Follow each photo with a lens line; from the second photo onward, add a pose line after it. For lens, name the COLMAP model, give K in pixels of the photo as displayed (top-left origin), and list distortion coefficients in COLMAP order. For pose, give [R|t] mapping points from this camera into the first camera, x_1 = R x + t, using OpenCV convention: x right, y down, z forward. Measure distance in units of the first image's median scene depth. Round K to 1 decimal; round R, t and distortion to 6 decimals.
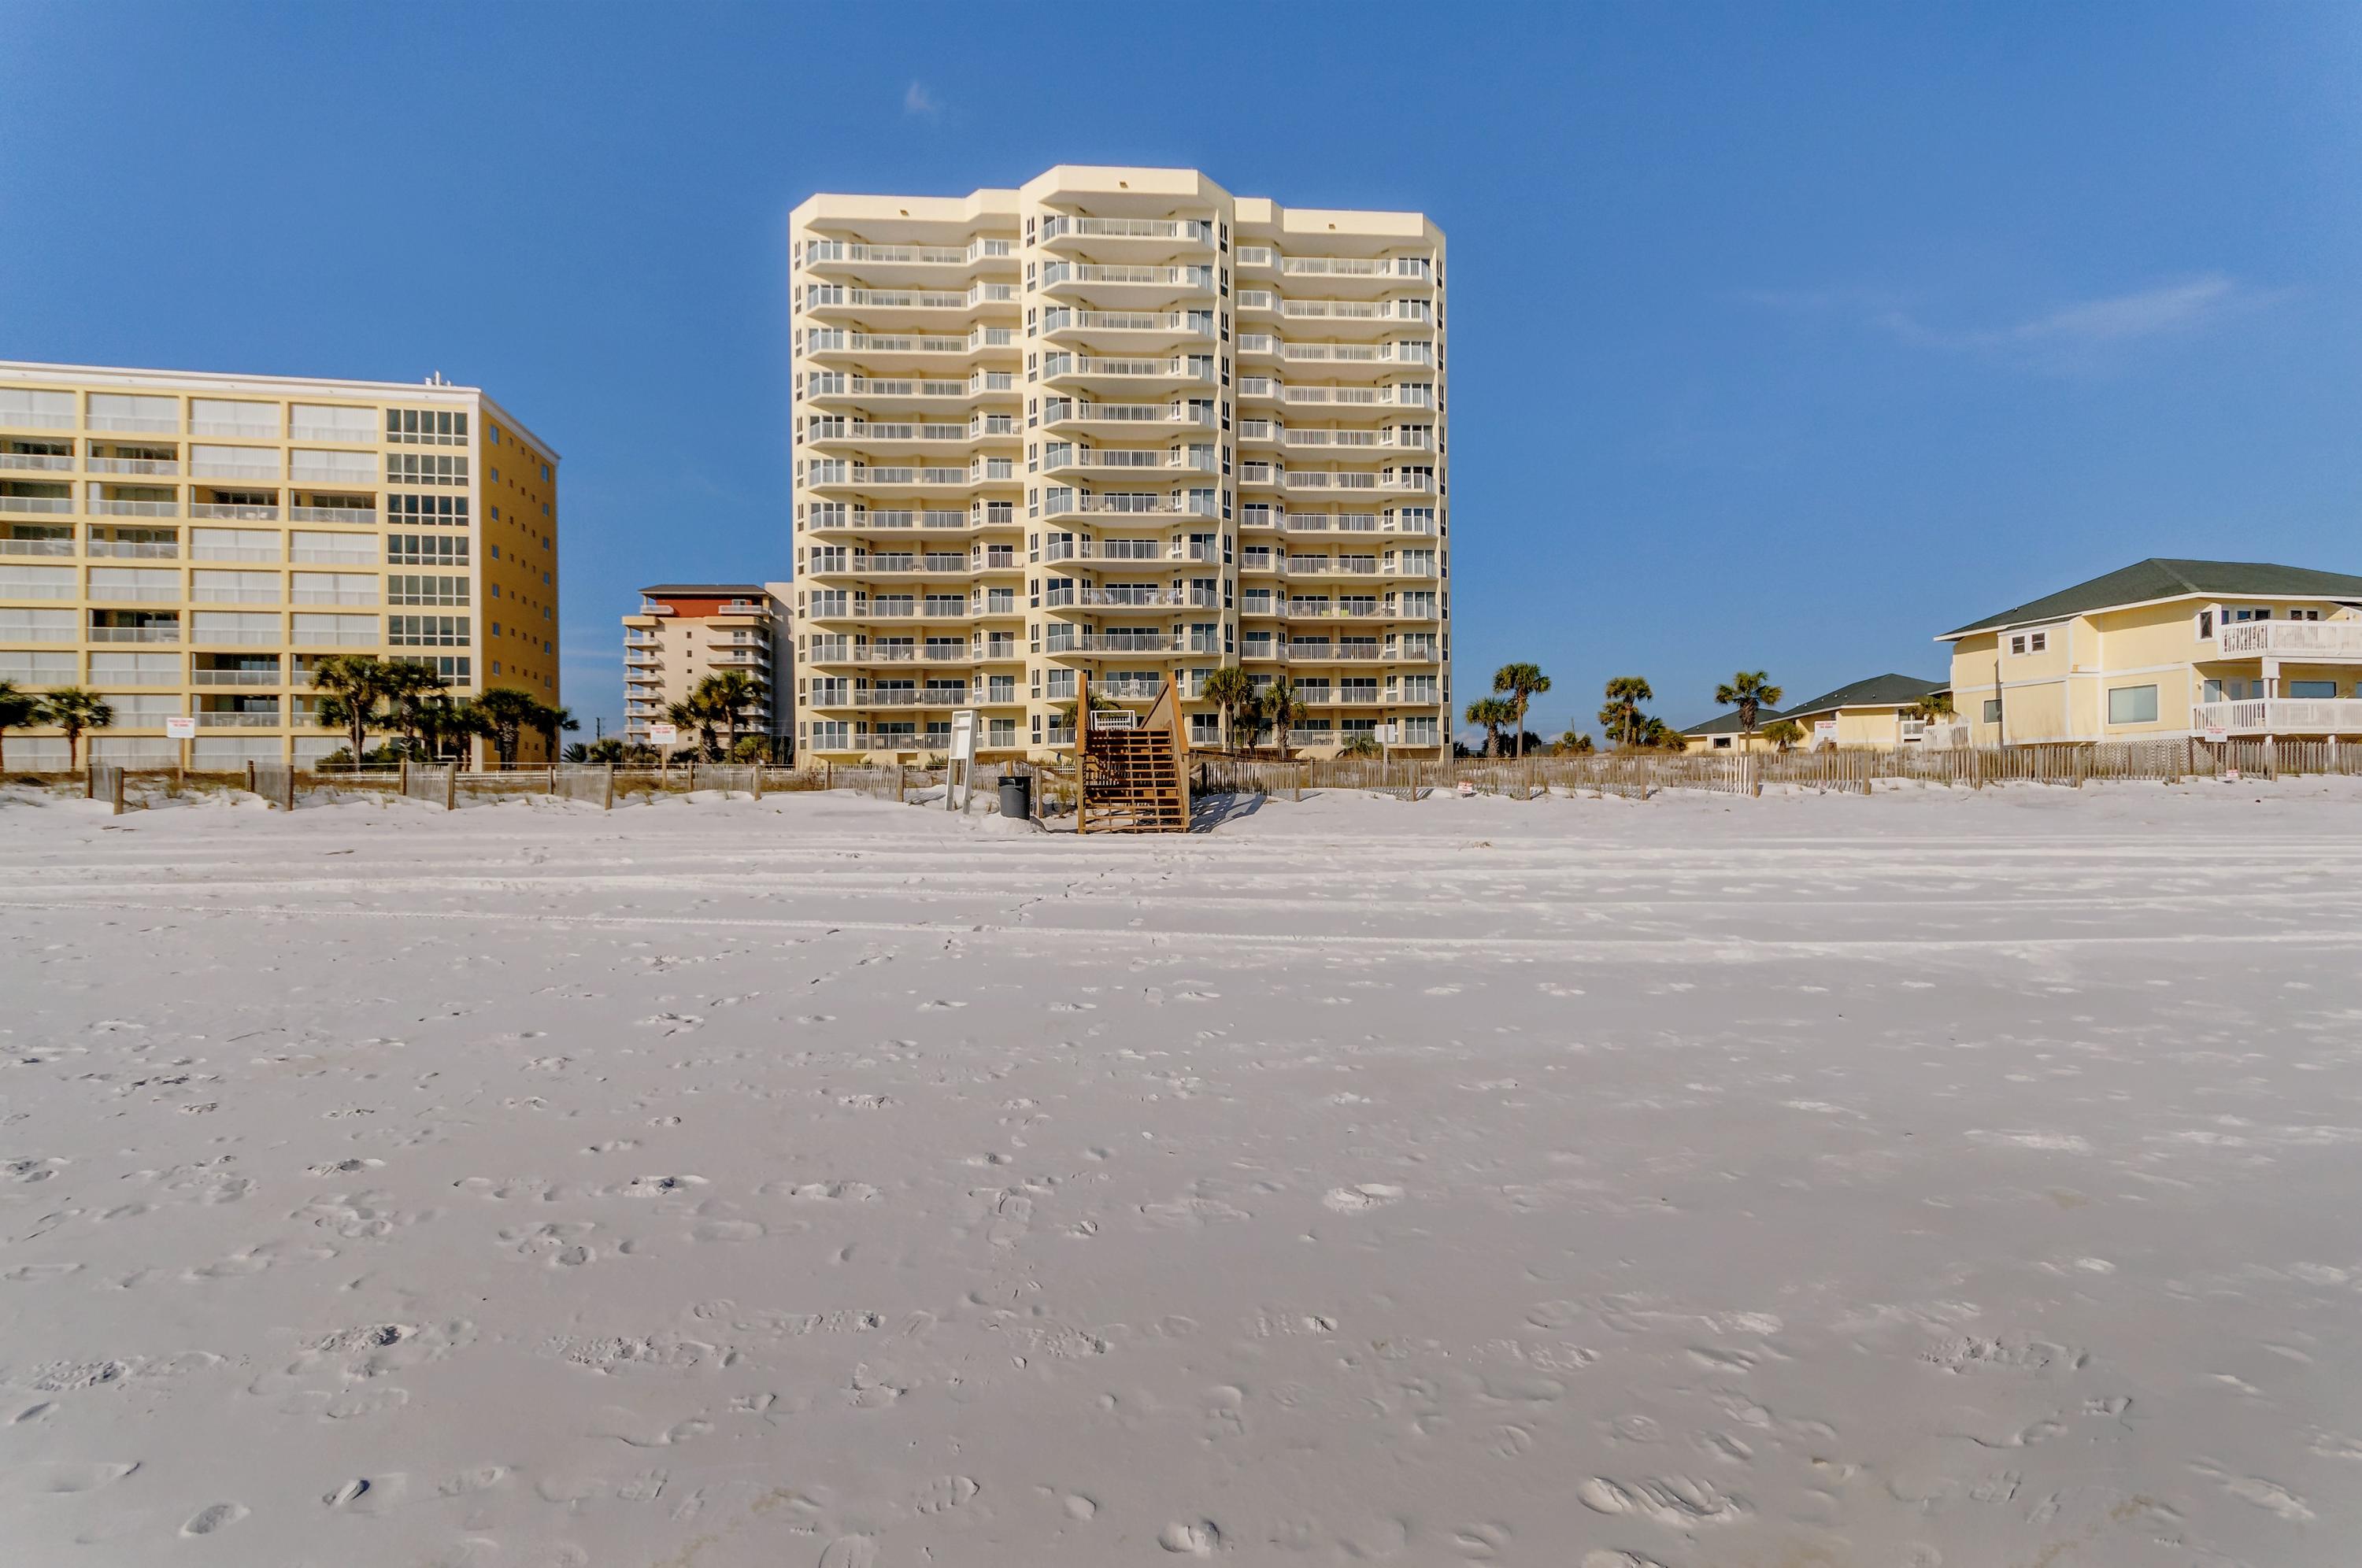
lens RADIAL K [[1039.5, 0, 1185.9], [0, 1039.5, 783.6], [0, 0, 1]] dist [0.009081, -0.000779]
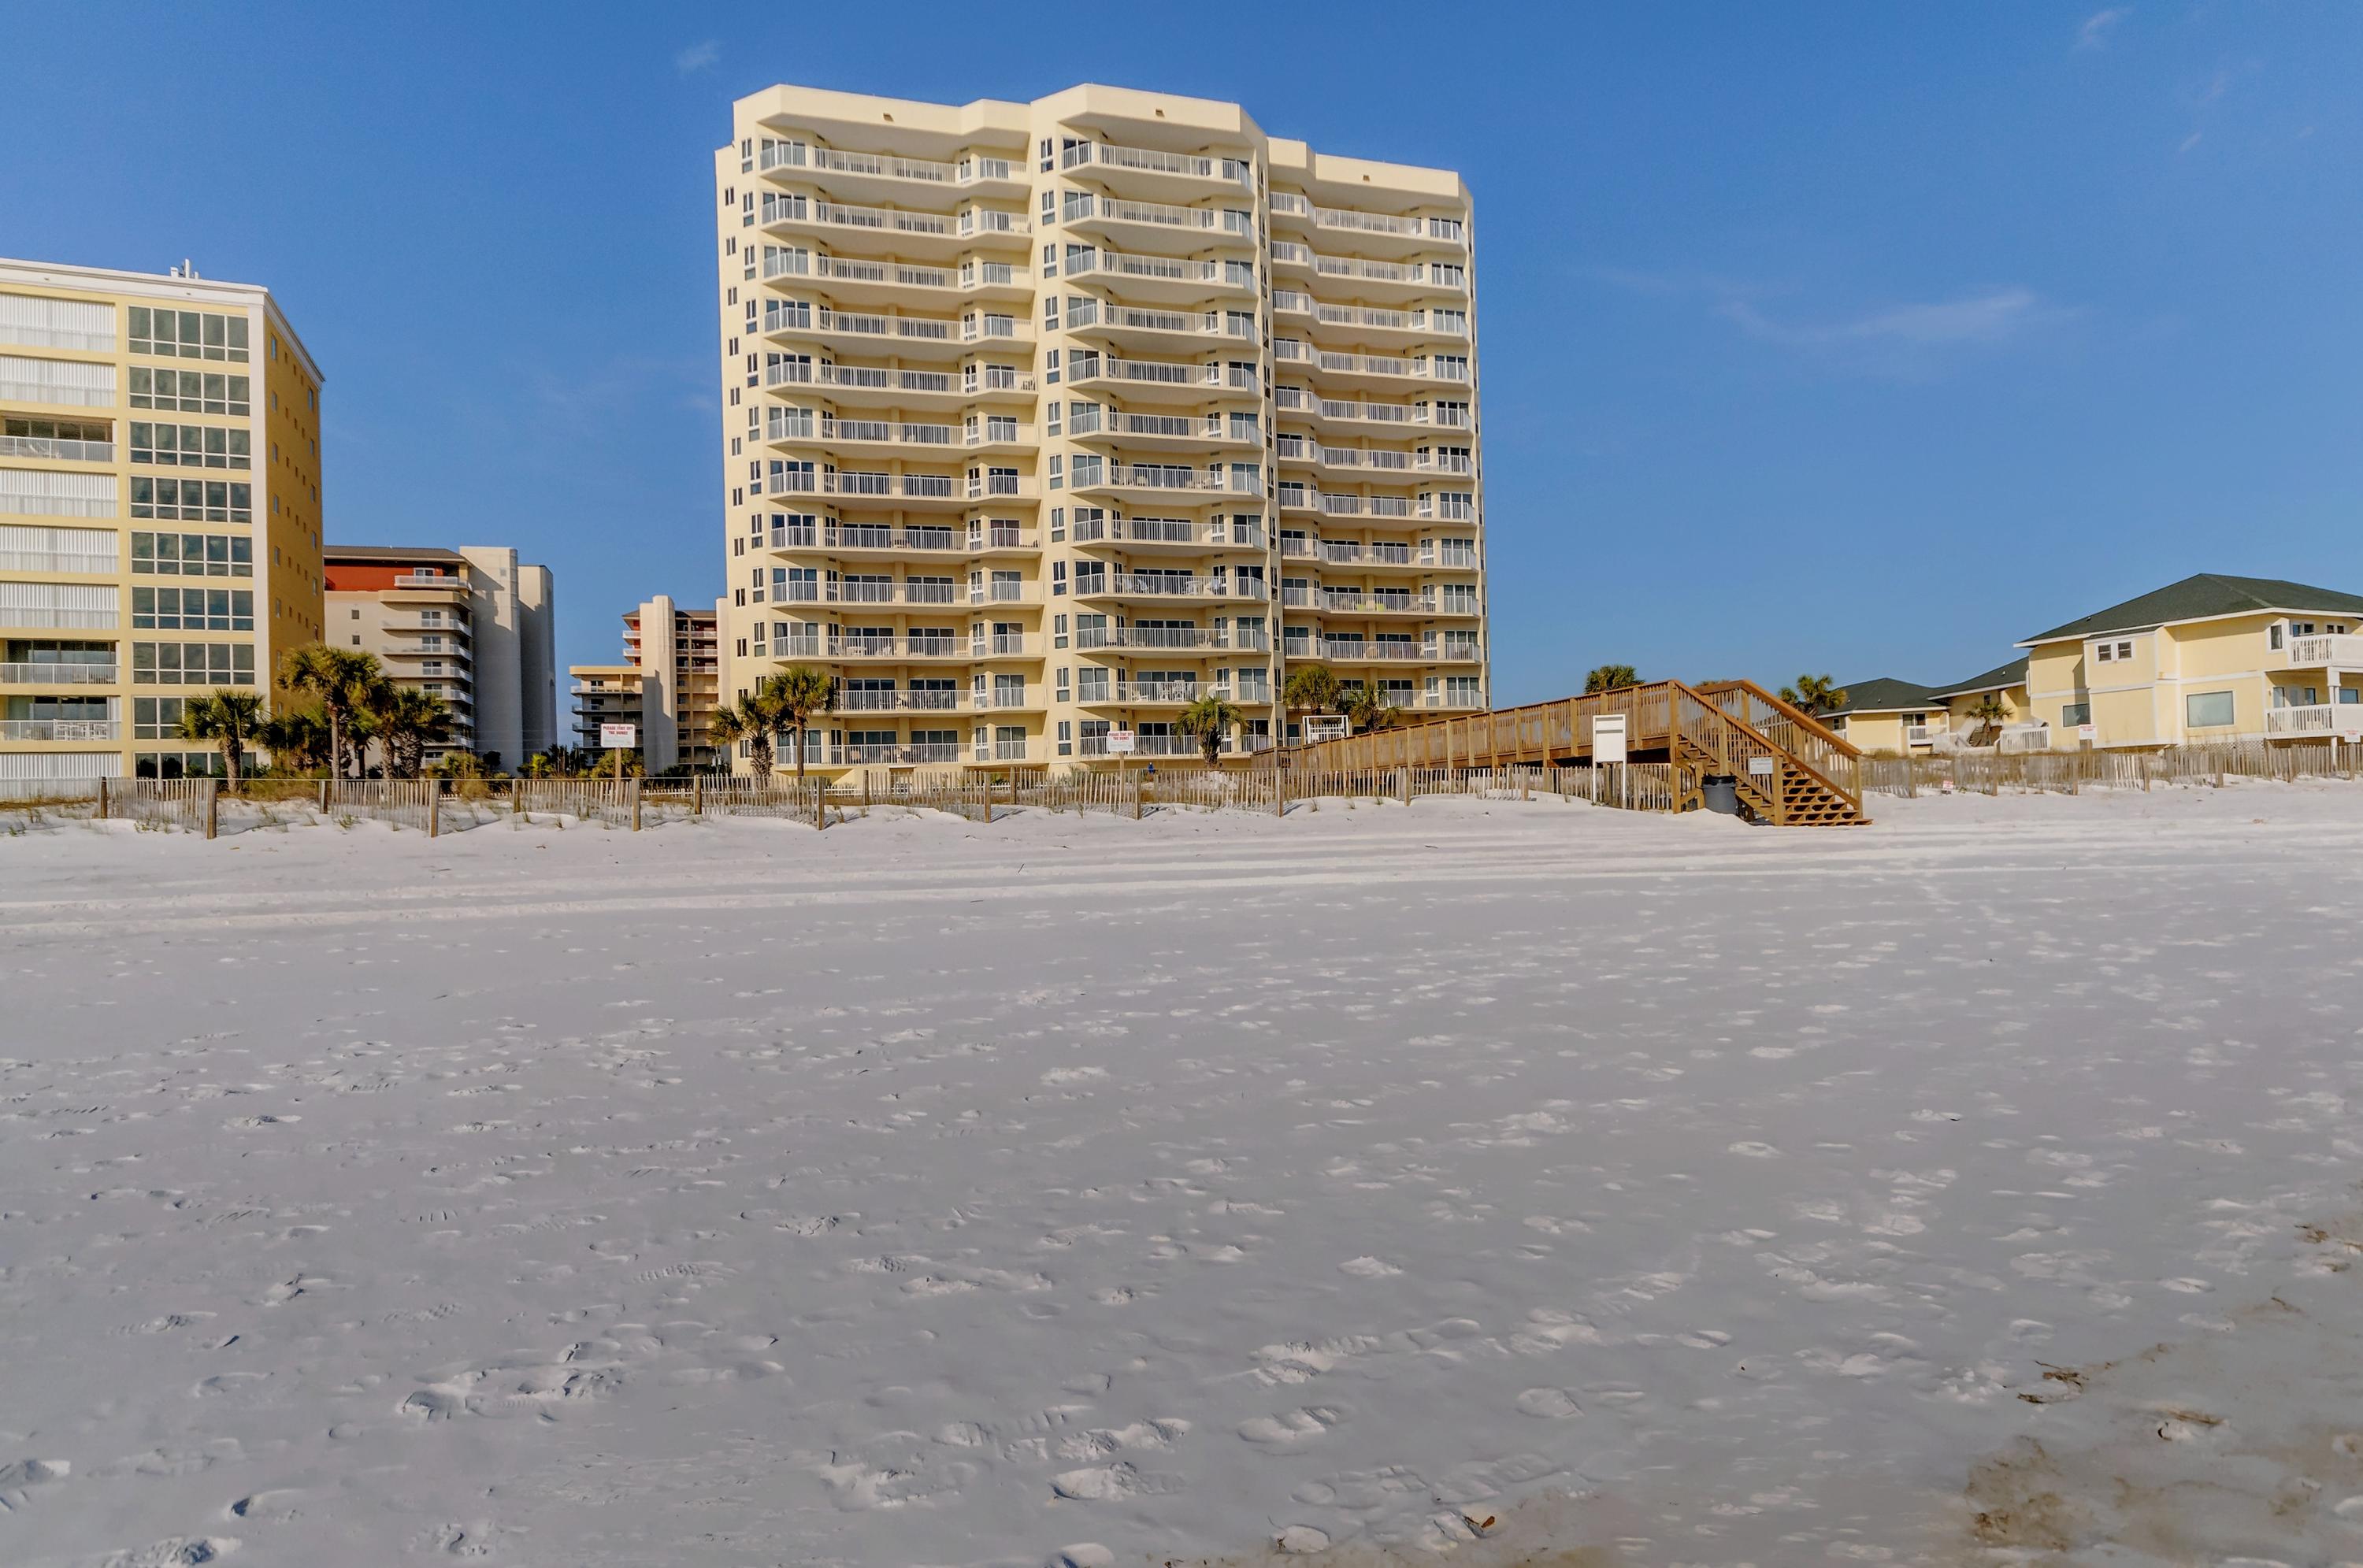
lens RADIAL K [[1298.8, 0, 1177.5], [0, 1298.8, 790.6], [0, 0, 1]] dist [0.007302, -0.002256]
pose [[0.976073, -0.013449, 0.217029, -0.268658], [0.016254, 0.999806, -0.011148, 0.003860], [-0.216837, 0.014409, 0.976102, -0.052519]]
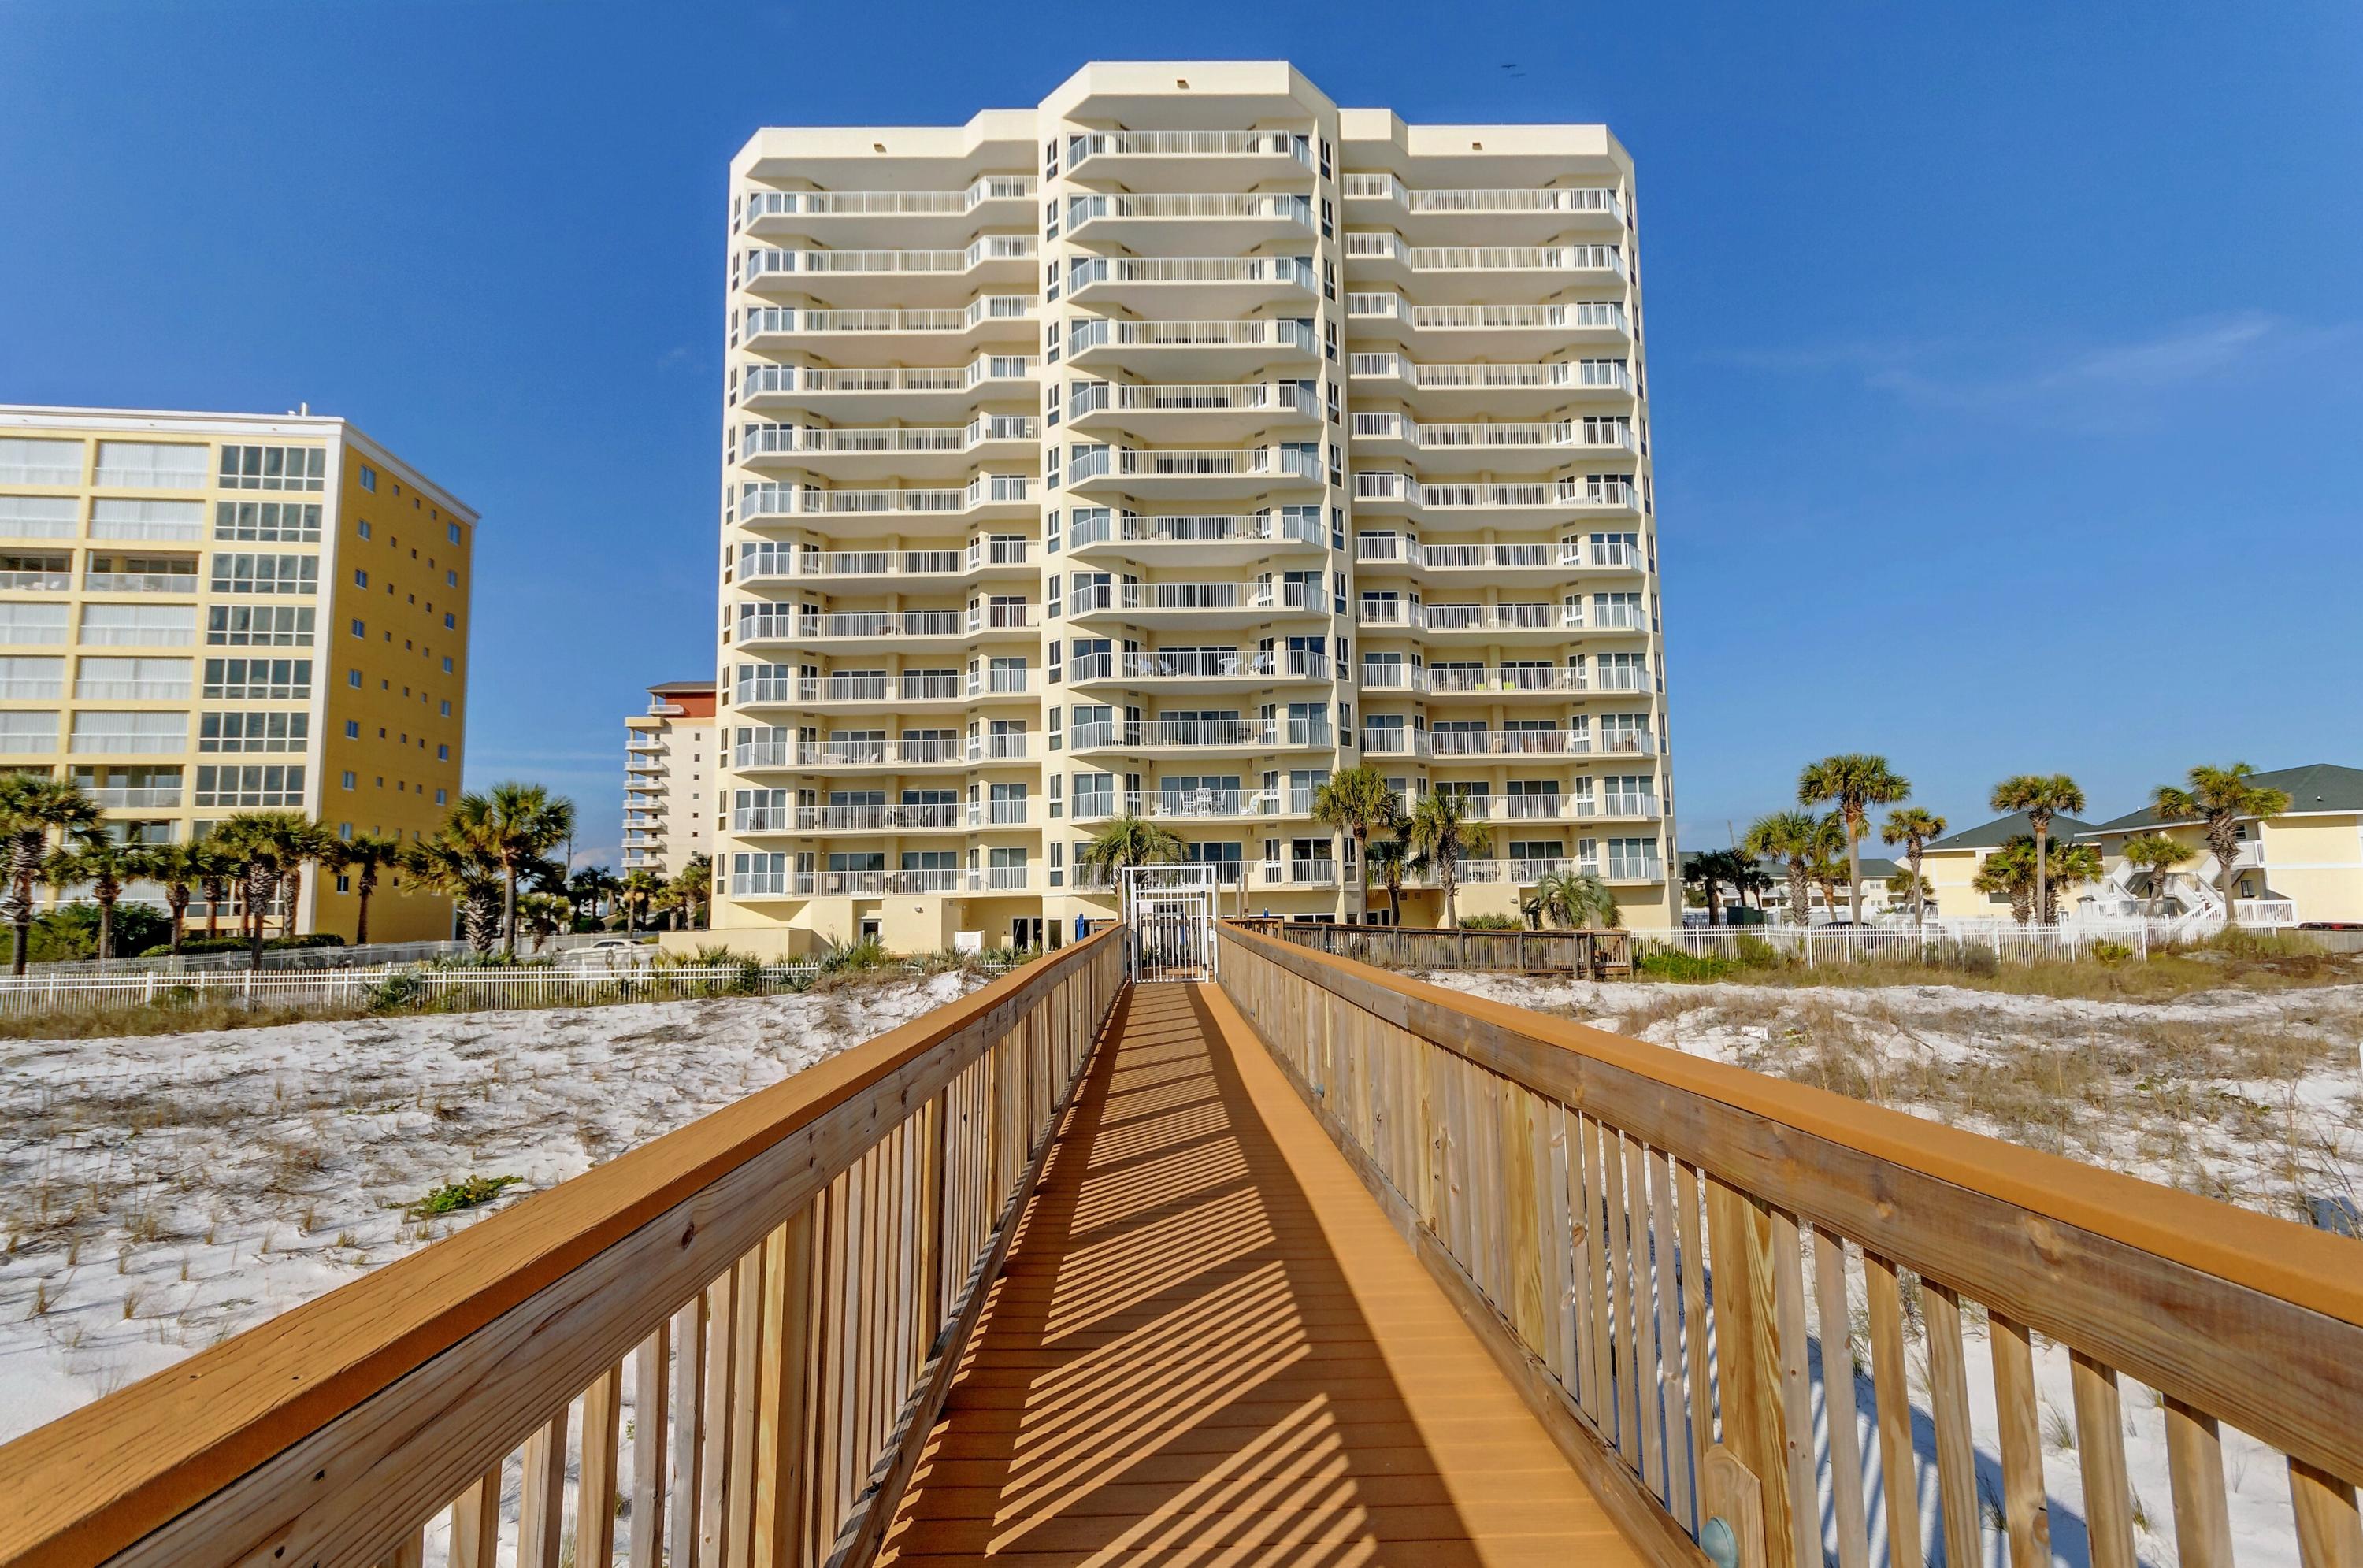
lens RADIAL K [[1040.0, 0, 1178.5], [0, 1040.0, 784.3], [0, 0, 1]] dist [0.009081, -0.000779]
pose [[0.998431, -0.011294, -0.054851, -0.027511], [0.006153, 0.995647, -0.093006, -0.038535], [0.055663, 0.092523, 0.994154, 0.322948]]
